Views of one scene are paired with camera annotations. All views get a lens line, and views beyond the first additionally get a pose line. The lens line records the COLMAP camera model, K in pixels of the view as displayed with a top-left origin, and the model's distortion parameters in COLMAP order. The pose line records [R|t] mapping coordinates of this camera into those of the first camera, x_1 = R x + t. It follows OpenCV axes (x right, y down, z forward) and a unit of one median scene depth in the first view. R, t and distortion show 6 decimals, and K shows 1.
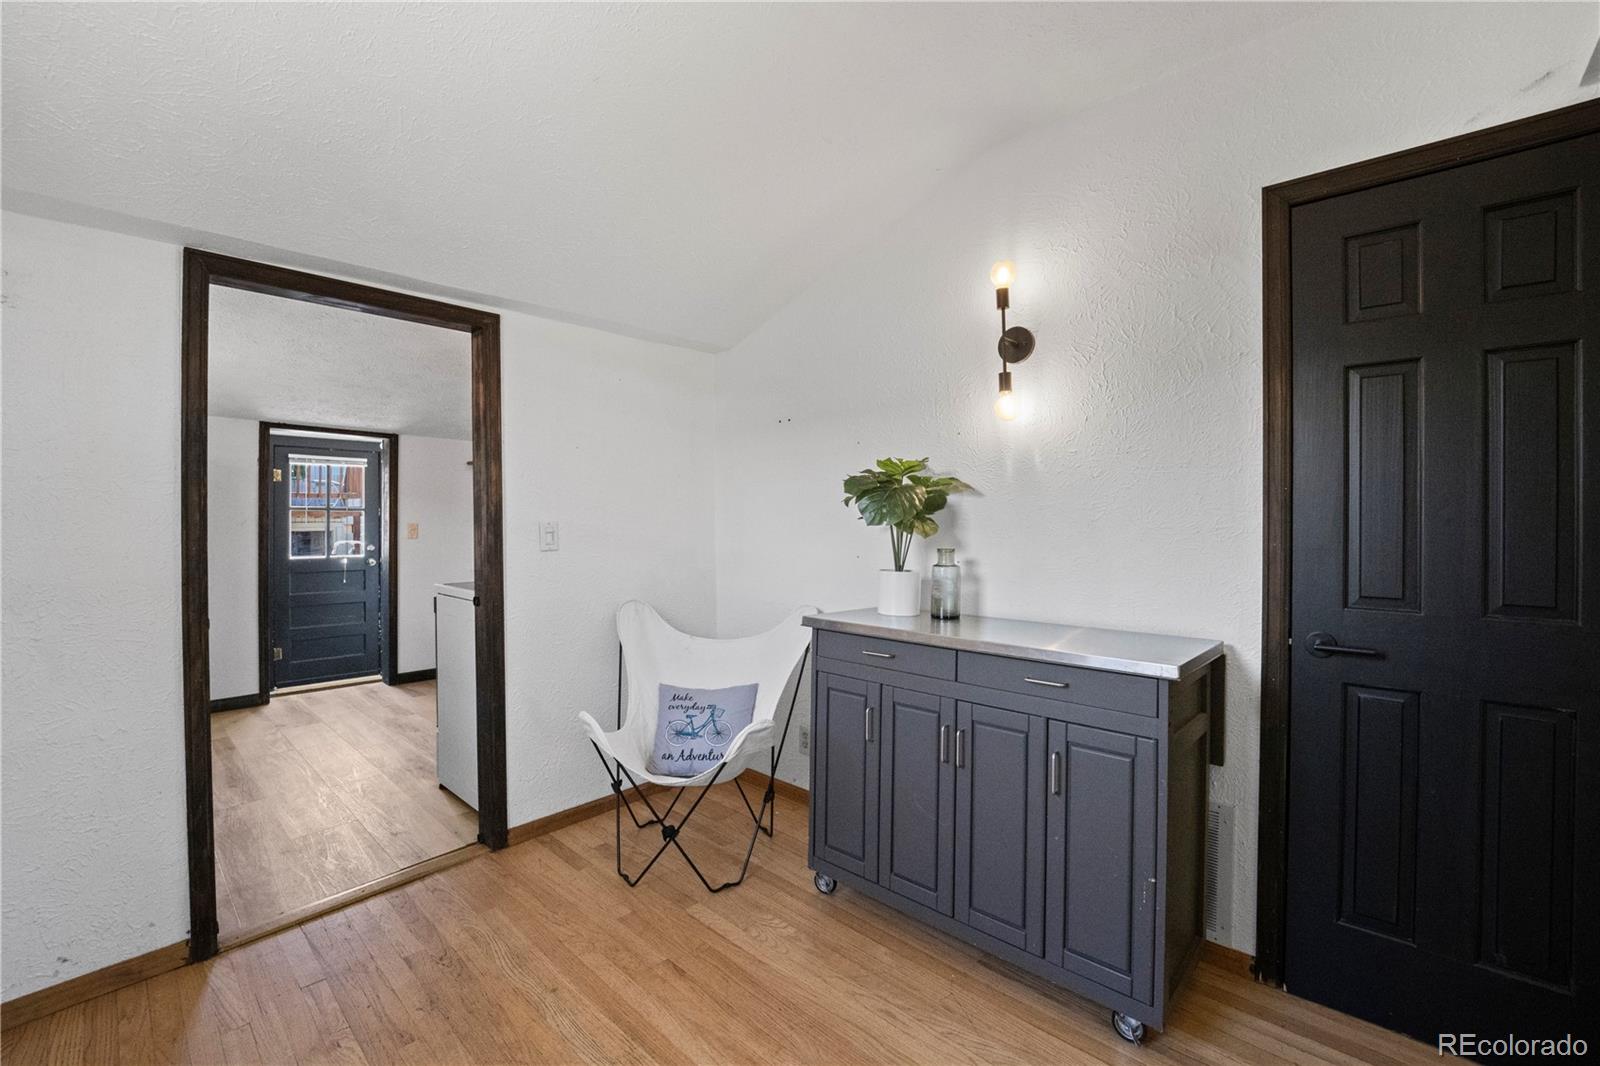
lens RADIAL K [[653.1, 0, 798.3], [0, 653.1, 532.6], [0, 0, 1]] dist [-0.019724, -0.000204]
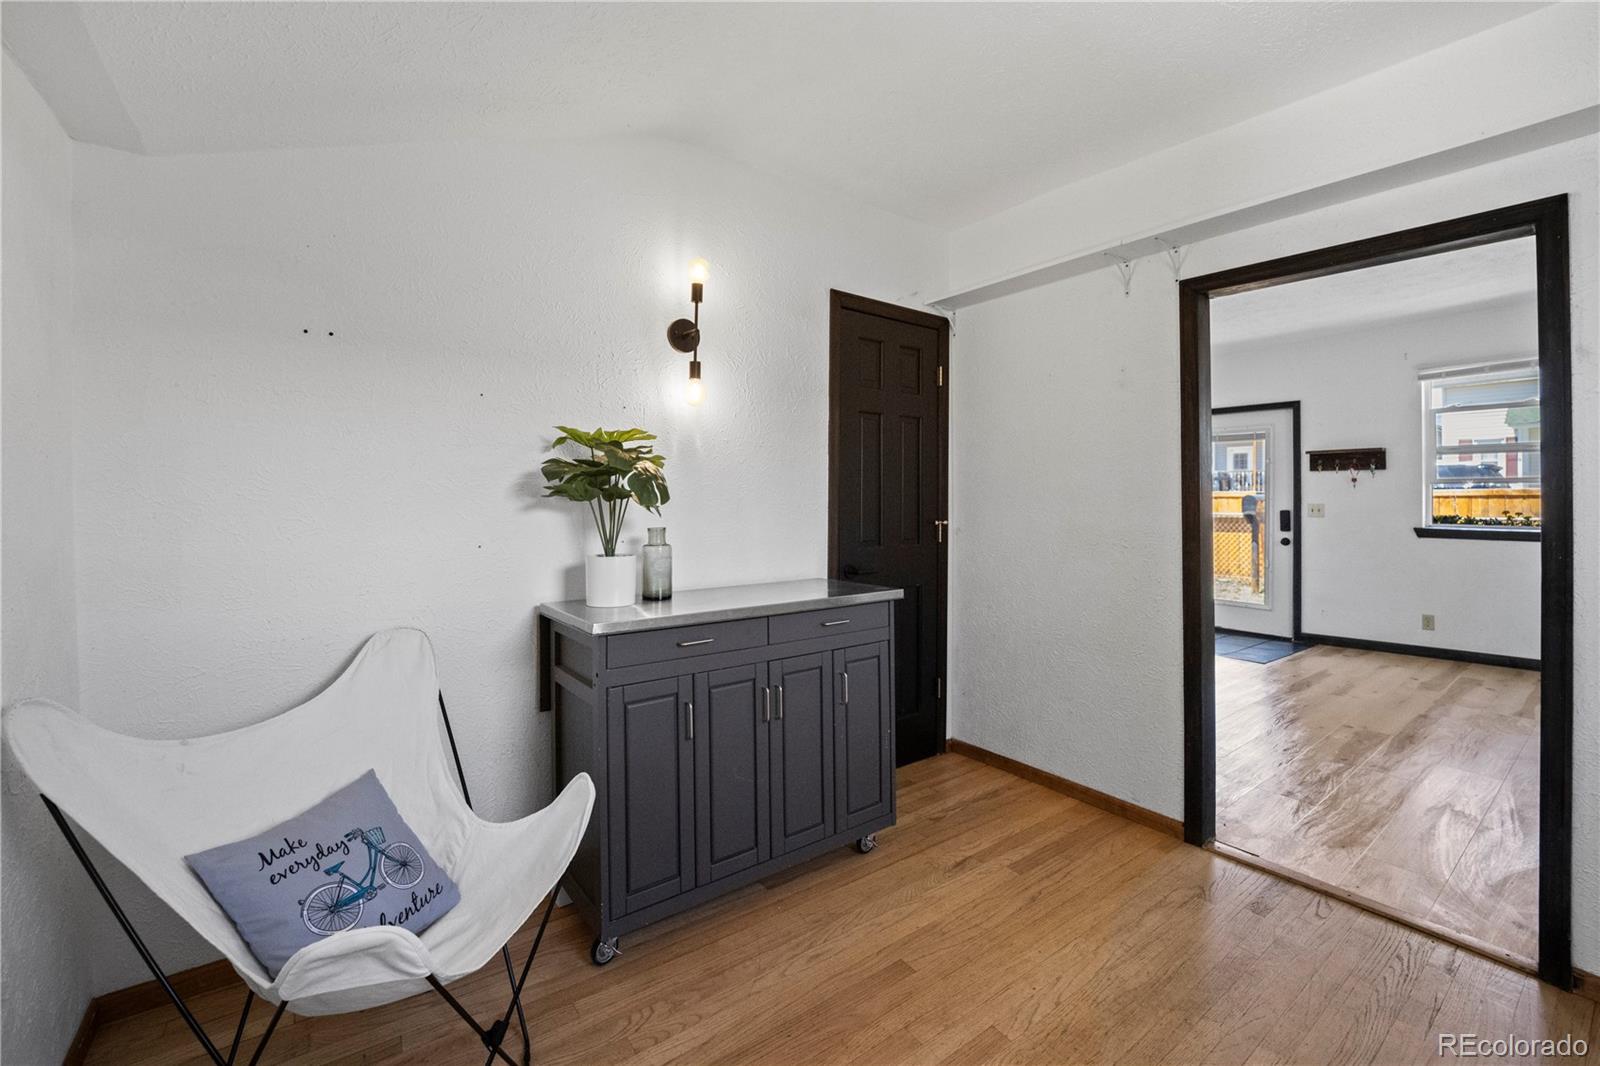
lens RADIAL K [[653.6, 0, 796.3], [0, 653.6, 501.3], [0, 0, 1]] dist [-0.019409, -0.000388]
pose [[0.197300, -0.009105, 0.980301, -0.648985], [0.008131, 0.999938, 0.007651, -0.019005], [-0.980310, 0.006461, 0.197361, 0.570302]]
